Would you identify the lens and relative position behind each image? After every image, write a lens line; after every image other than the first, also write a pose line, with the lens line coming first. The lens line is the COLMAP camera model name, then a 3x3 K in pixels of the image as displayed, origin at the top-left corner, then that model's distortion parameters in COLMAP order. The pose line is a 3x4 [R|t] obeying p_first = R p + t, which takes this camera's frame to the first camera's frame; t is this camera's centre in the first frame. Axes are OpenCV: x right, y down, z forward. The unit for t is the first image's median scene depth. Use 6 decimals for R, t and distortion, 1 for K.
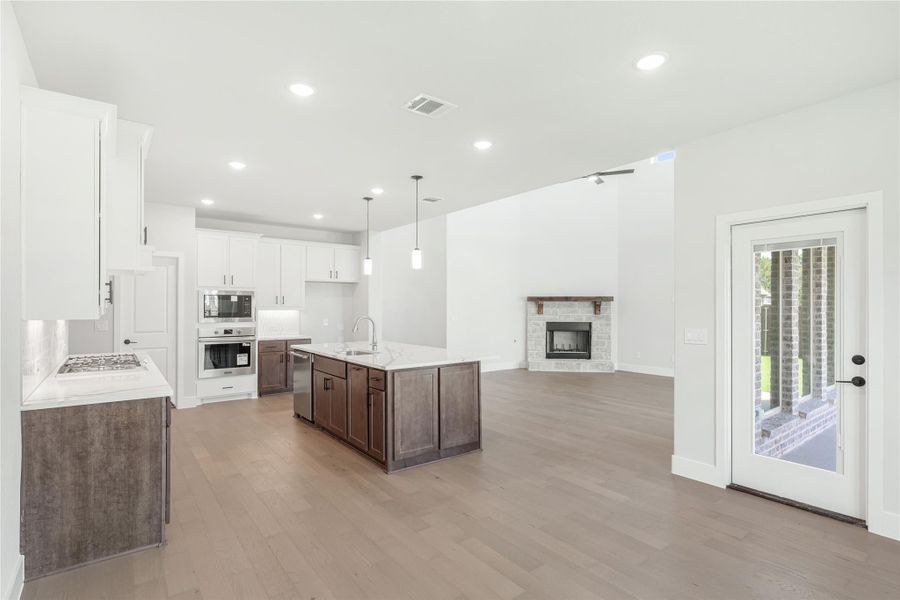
lens RADIAL K [[440.3, 0, 450.0], [0, 440.3, 300.0], [0, 0, 1]] dist [-0.000271, -0.000020]
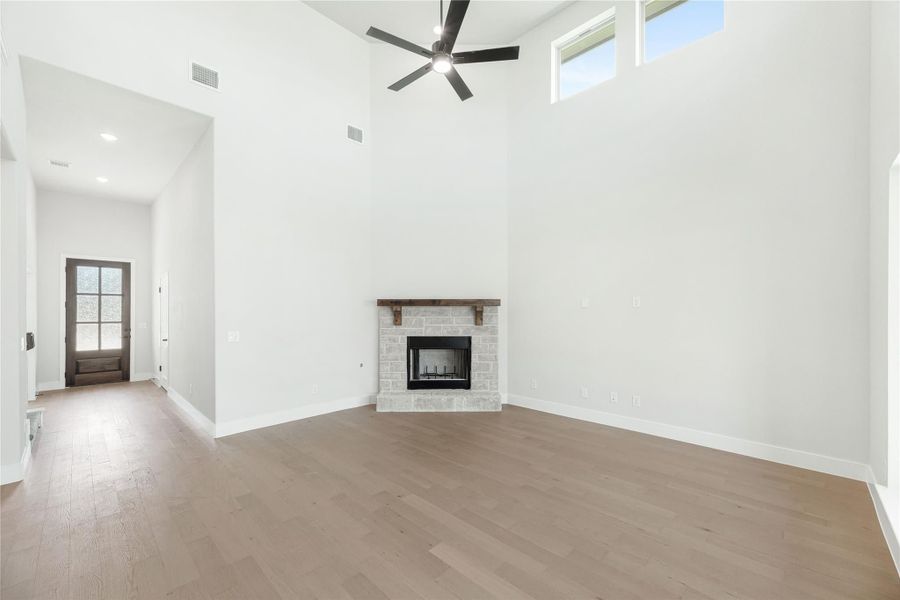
lens RADIAL K [[366.9, 0, 450.0], [0, 366.9, 300.0], [0, 0, 1]] dist [-0.000448, 0.000031]
pose [[0.988888, 0.001062, 0.148659, 0.201819], [0.000425, 0.999950, -0.009973, -0.001100], [-0.148663, 0.009926, 0.988838, 0.430094]]
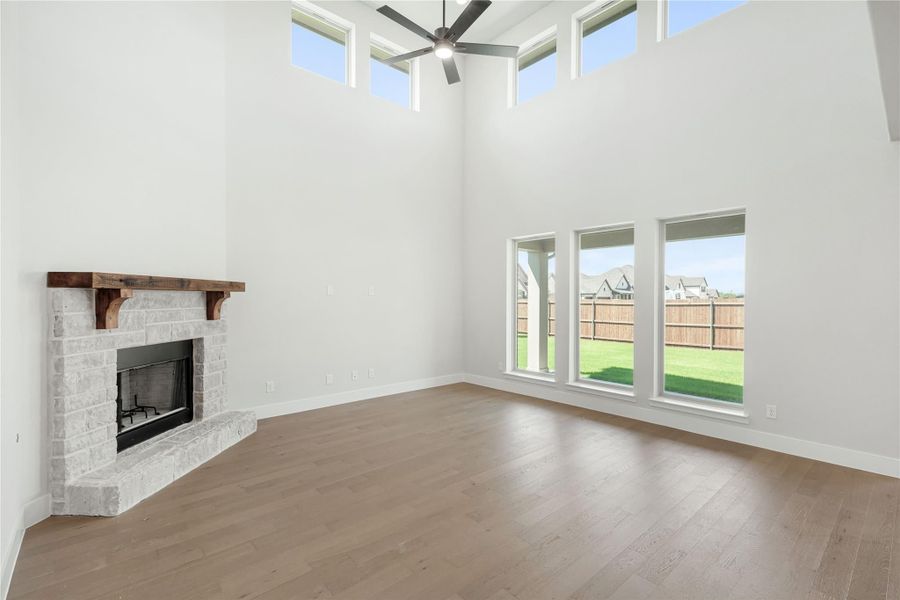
lens RADIAL K [[413.8, 0, 450.0], [0, 413.8, 300.0], [0, 0, 1]] dist [-0.000862, -0.000082]
pose [[-0.070328, -0.005655, 0.997508, -0.117613], [-0.008366, 0.999952, 0.005079, 0.007708], [-0.997489, -0.007988, -0.070372, 0.772999]]
